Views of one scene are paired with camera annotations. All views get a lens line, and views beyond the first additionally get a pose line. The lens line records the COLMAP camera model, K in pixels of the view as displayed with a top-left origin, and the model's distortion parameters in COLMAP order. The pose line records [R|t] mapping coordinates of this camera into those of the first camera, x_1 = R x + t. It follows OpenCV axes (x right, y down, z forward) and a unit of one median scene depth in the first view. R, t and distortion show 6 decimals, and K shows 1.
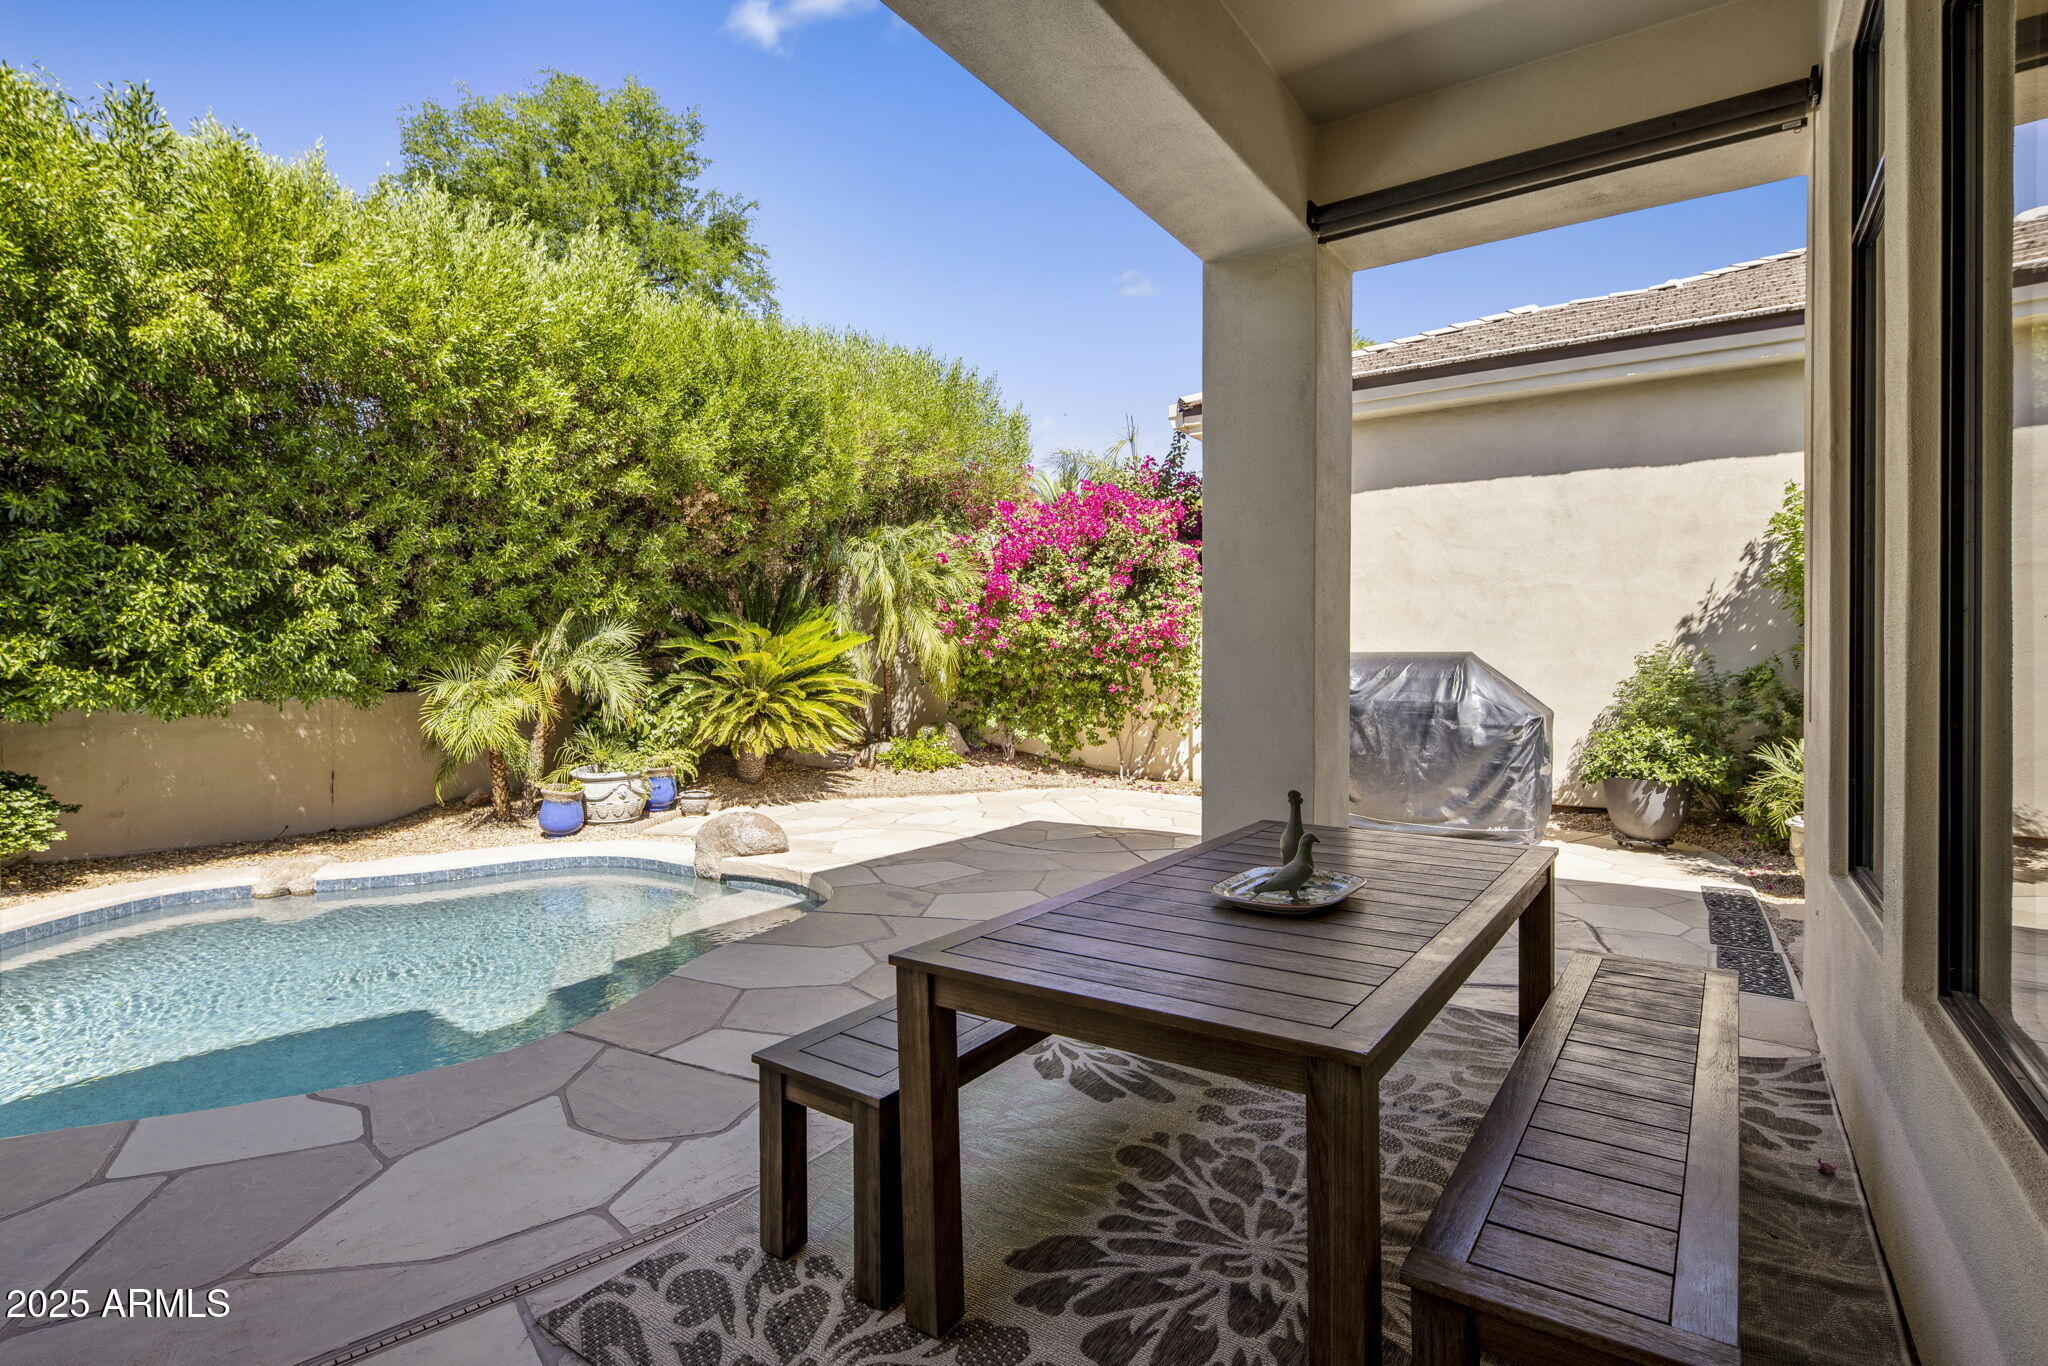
lens RADIAL K [[998.6, 0, 1033.9], [0, 998.6, 668.9], [0, 0, 1]] dist [0.000770, -0.003284]
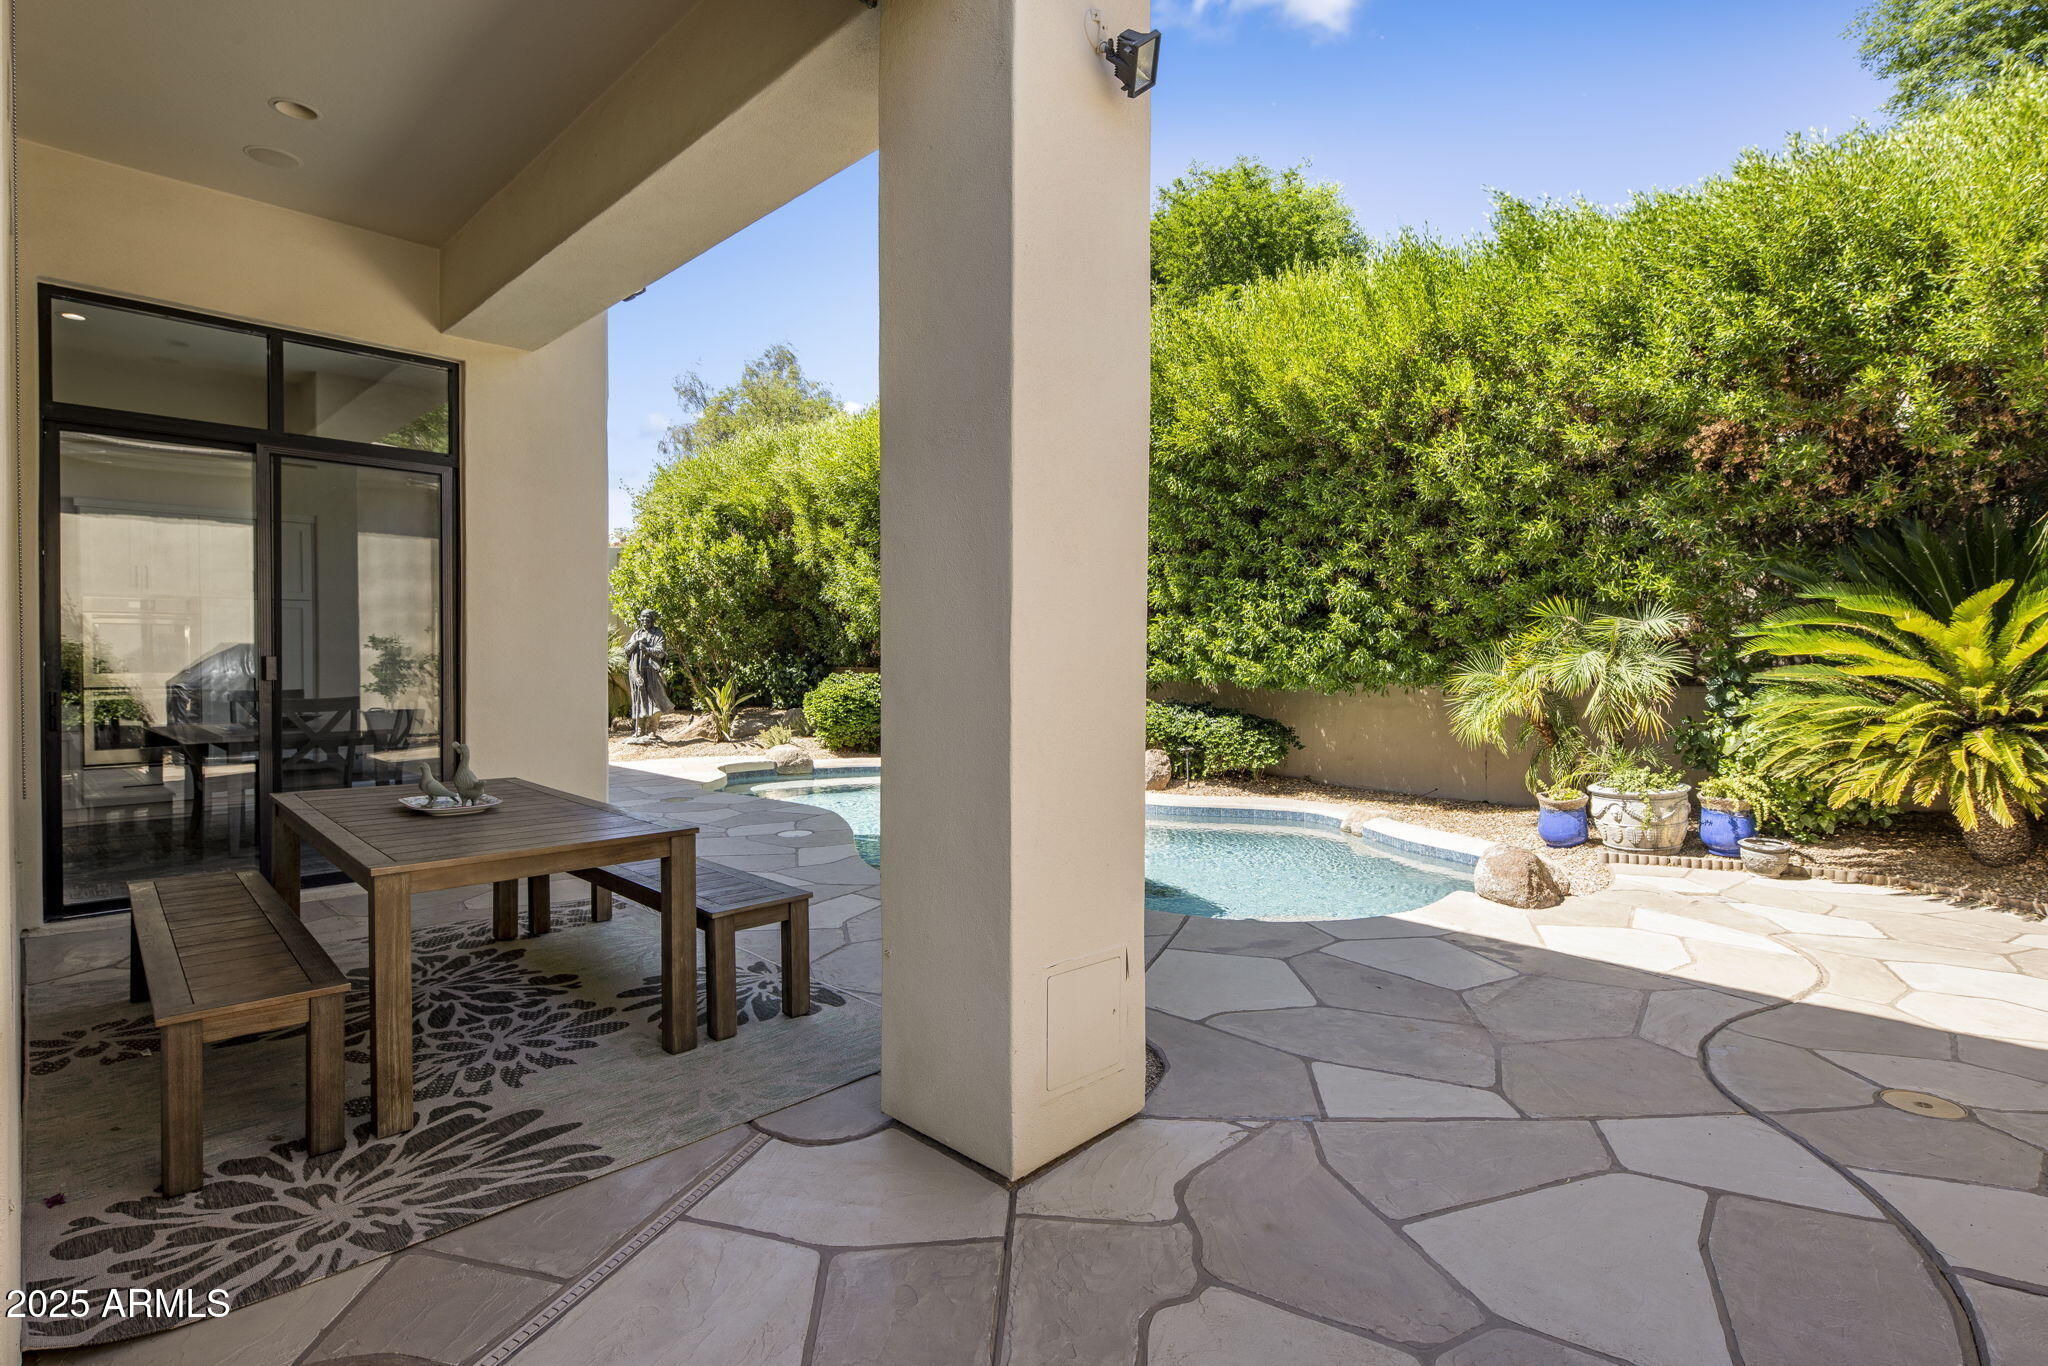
lens RADIAL K [[998.6, 0, 1024.0], [0, 998.6, 675.9], [0, 0, 1]] dist [0.000770, -0.003284]
pose [[-0.202039, 0.026905, -0.979008, 0.603300], [-0.007494, 0.999551, 0.029016, -0.013287], [0.979349, 0.013199, -0.201747, 0.826966]]
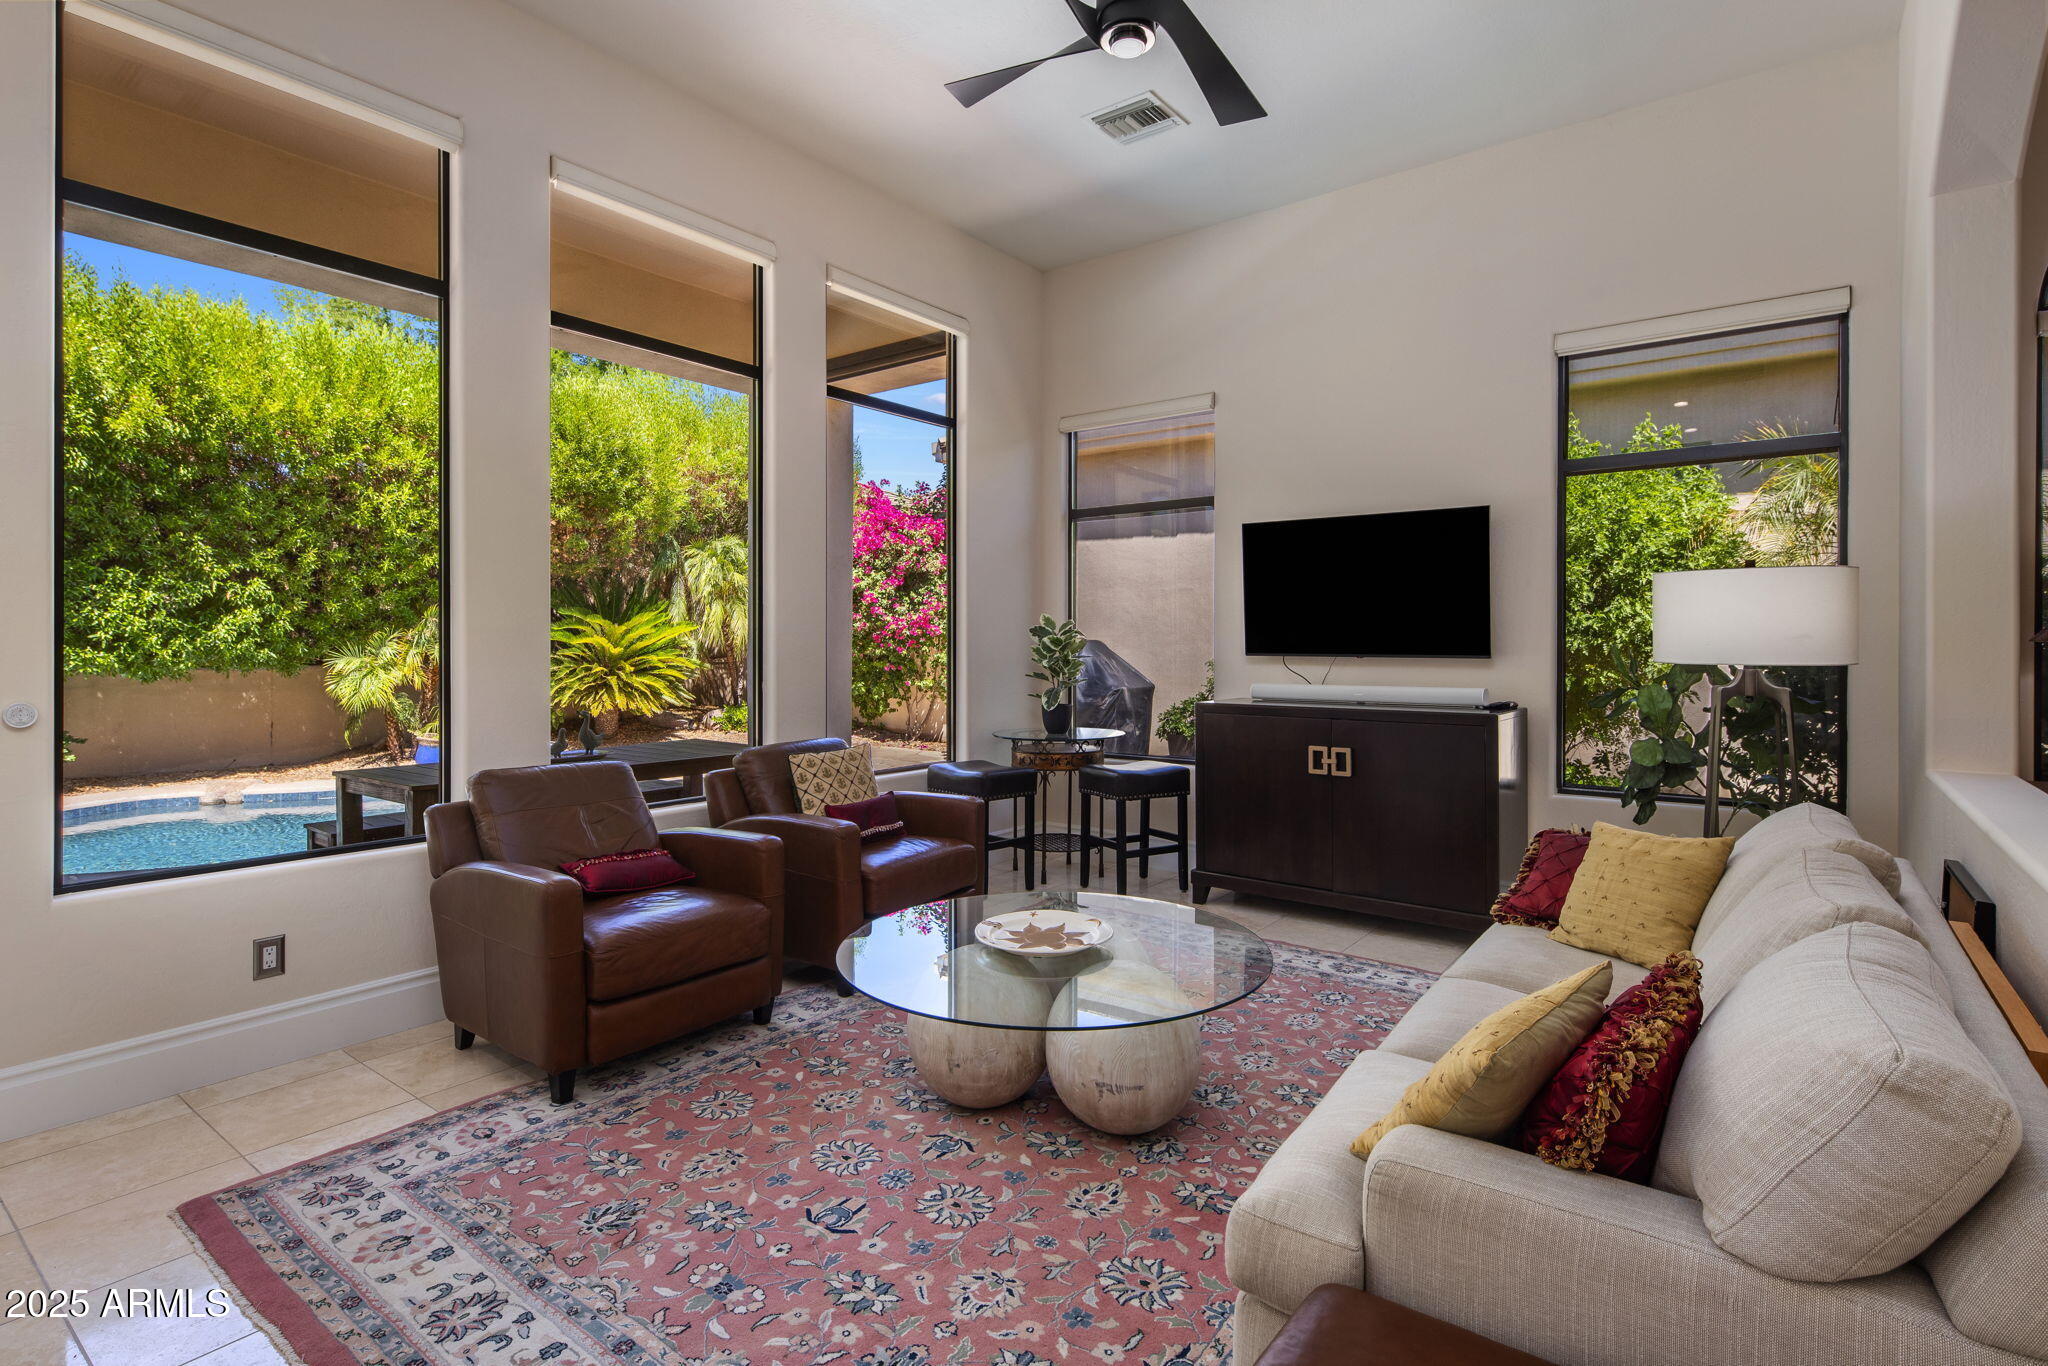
lens RADIAL K [[998.6, 0, 1029.3], [0, 998.6, 645.3], [0, 0, 1]] dist [0.000770, -0.003284]
pose [[0.998114, 0.008099, -0.060844, 0.500780], [-0.008176, 0.999966, -0.001031, -0.012599], [0.060834, 0.001527, 0.998147, -0.373290]]
